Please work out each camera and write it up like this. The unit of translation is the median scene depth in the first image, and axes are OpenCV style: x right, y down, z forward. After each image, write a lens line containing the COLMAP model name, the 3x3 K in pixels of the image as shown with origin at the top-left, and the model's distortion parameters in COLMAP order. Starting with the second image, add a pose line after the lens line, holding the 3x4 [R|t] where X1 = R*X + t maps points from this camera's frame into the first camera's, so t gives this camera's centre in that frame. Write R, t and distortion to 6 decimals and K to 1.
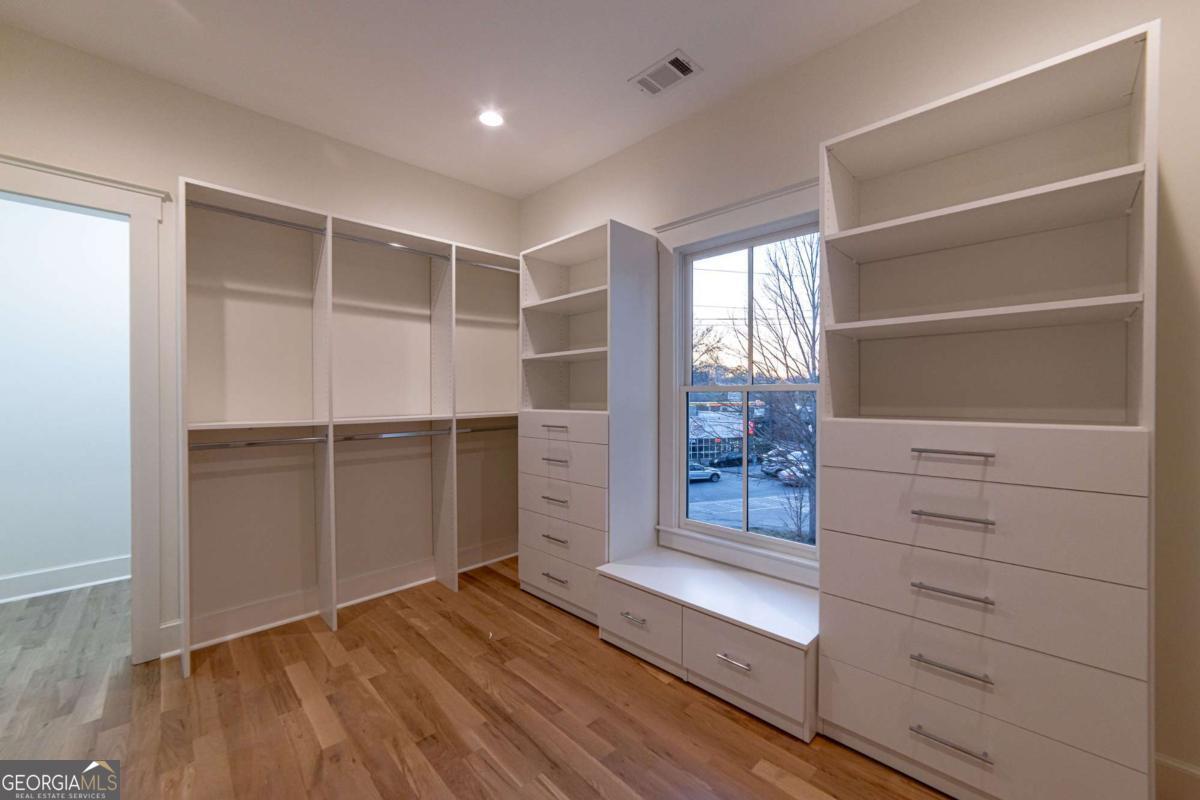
lens RADIAL K [[482.1, 0, 592.9], [0, 482.1, 396.2], [0, 0, 1]] dist [0.002935, 0.000283]
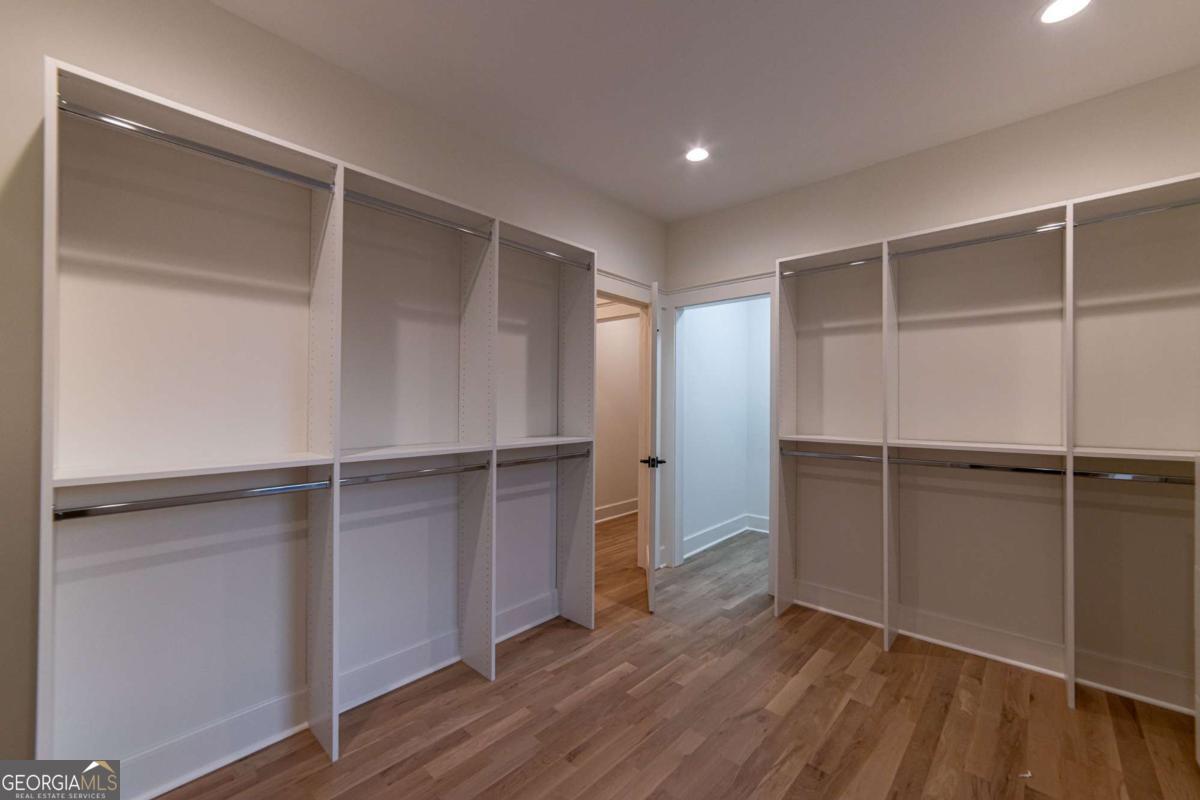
lens RADIAL K [[482.1, 0, 603.0], [0, 482.1, 397.1], [0, 0, 1]] dist [0.002935, 0.000283]
pose [[0.062078, -0.002459, -0.998068, 0.514941], [-0.005596, 0.999980, -0.002812, -0.044579], [0.998056, 0.005759, 0.062063, 0.406140]]
